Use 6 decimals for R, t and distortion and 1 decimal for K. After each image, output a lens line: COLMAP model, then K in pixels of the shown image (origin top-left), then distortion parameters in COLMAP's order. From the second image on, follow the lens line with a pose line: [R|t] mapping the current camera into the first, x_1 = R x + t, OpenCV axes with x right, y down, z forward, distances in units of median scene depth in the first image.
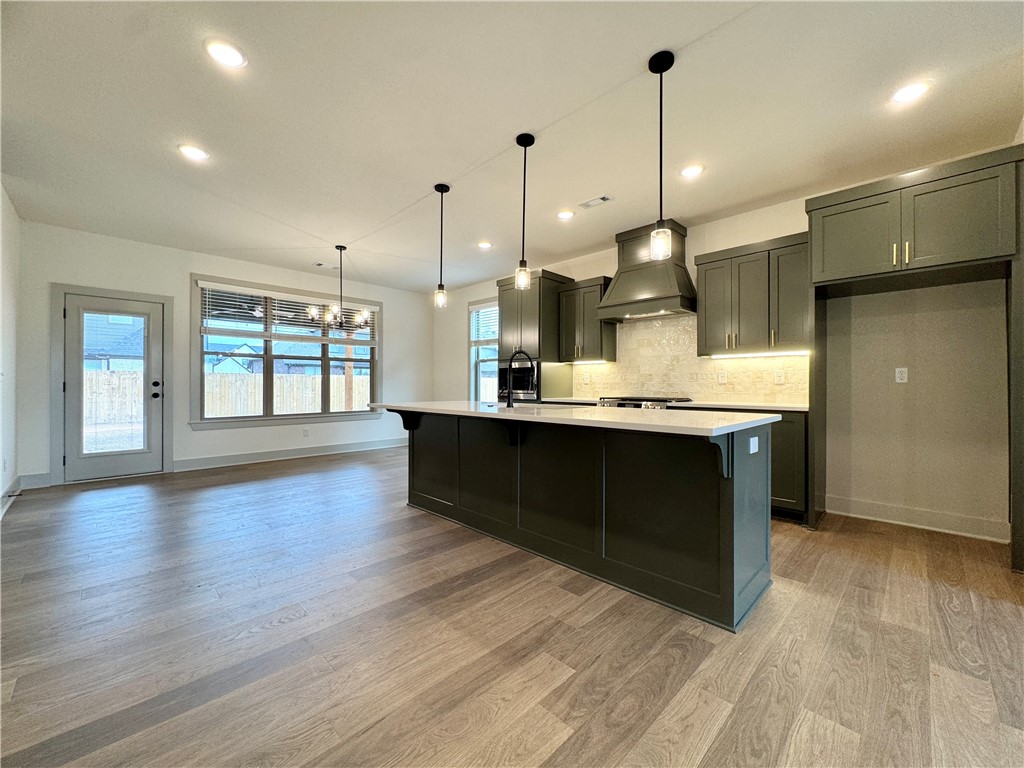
lens RADIAL K [[409.9, 0, 517.4], [0, 409.9, 384.4], [0, 0, 1]] dist [-0.009983, -0.000104]
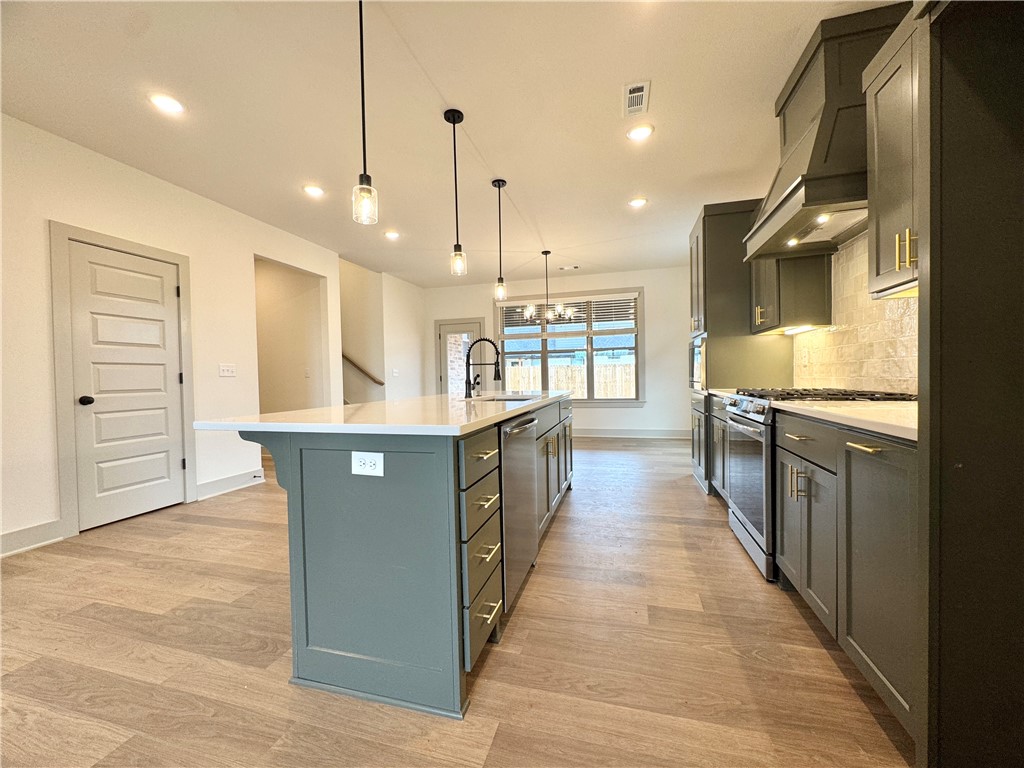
lens RADIAL K [[413.5, 0, 512.0], [0, 413.5, 384.0], [0, 0, 1]] dist [-0.002438, -0.000486]
pose [[0.481784, 0.004921, -0.876276, 0.526319], [0.024265, 0.999526, 0.018955, 0.004174], [0.875954, -0.030395, 0.481436, 0.362593]]
